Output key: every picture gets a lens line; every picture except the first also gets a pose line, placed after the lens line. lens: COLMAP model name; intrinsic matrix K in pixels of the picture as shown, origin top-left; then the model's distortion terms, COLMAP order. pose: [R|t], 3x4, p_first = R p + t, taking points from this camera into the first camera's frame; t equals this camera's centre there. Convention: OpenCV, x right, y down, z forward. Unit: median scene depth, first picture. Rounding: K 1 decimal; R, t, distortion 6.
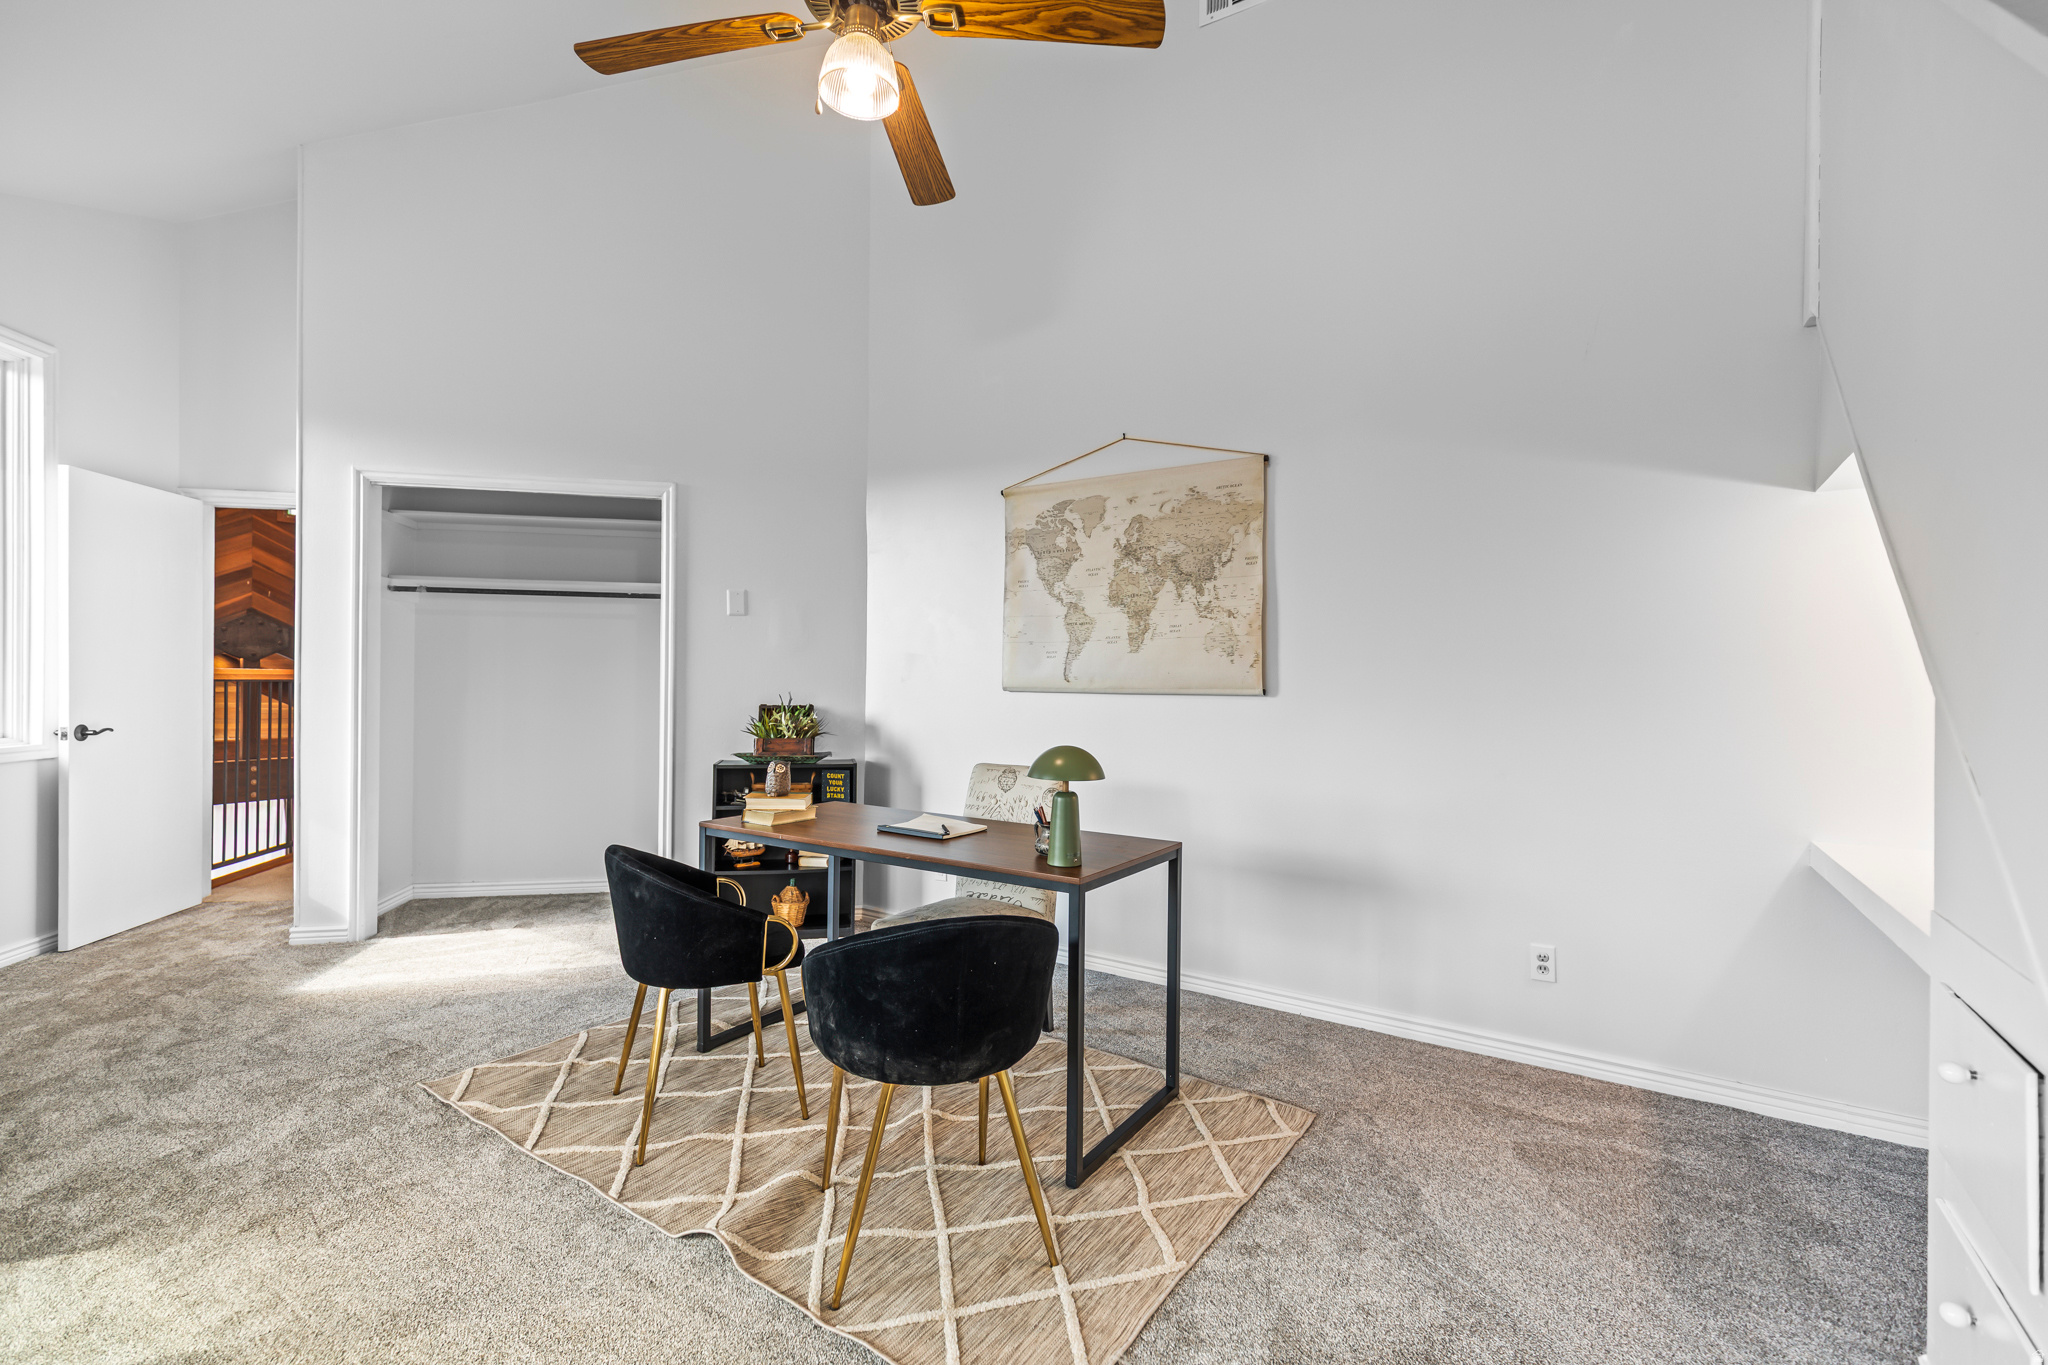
lens RADIAL K [[943.4, 0, 1024.7], [0, 943.4, 685.0], [0, 0, 1]] dist [0.006021, -0.002056]
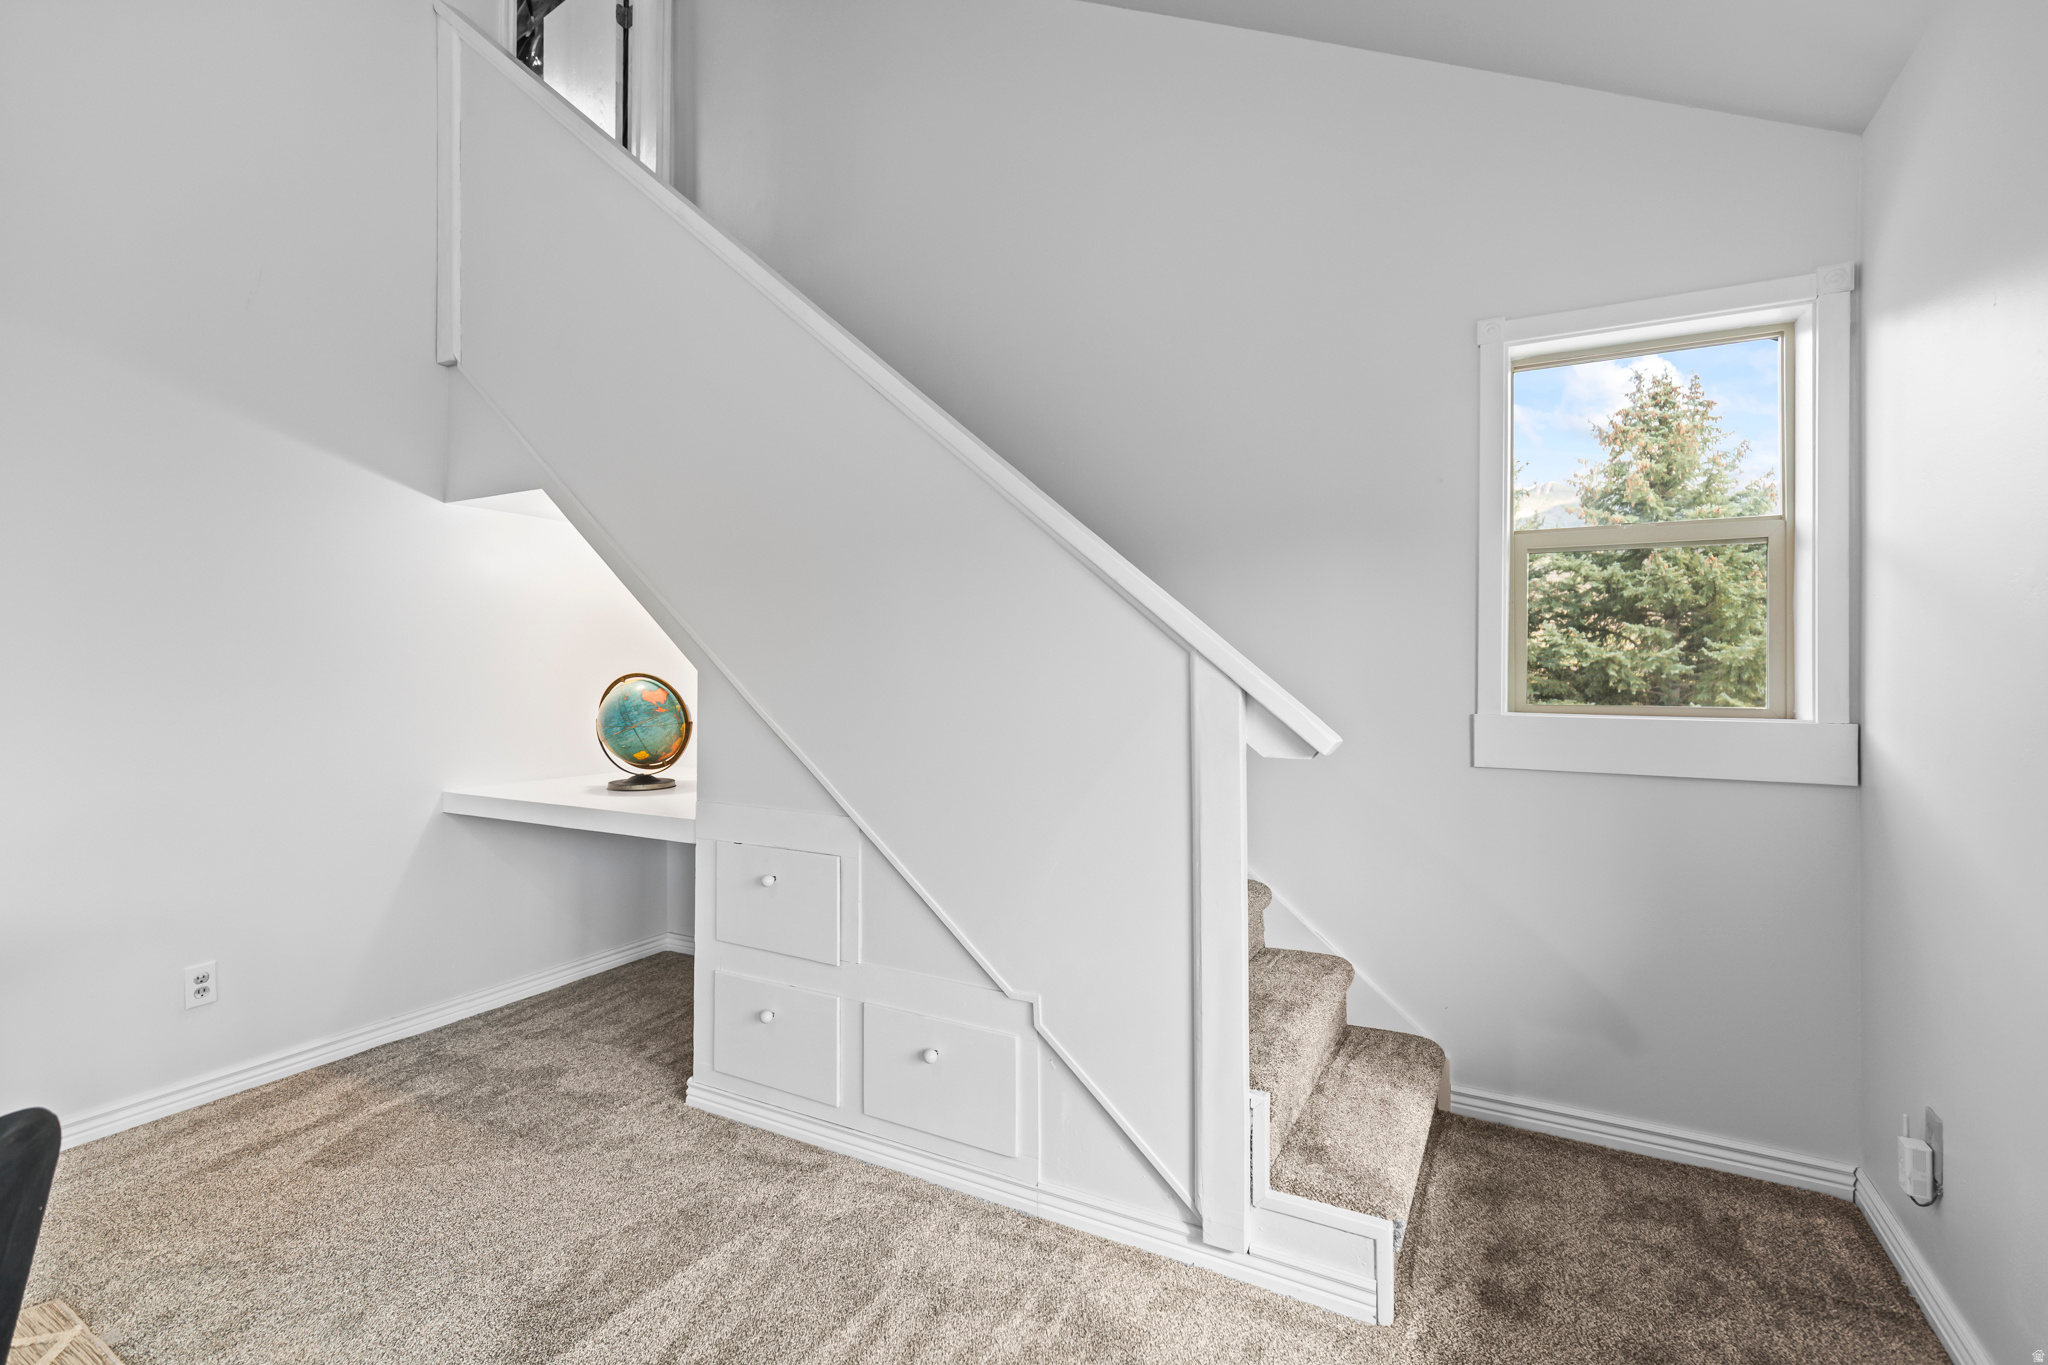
lens RADIAL K [[943.4, 0, 1024.8], [0, 943.4, 664.8], [0, 0, 1]] dist [0.006021, -0.002056]
pose [[-0.087369, -0.014623, 0.996069, -0.409121], [0.010208, 0.999827, 0.015573, -0.006804], [-0.996124, 0.011529, -0.087204, 0.339951]]
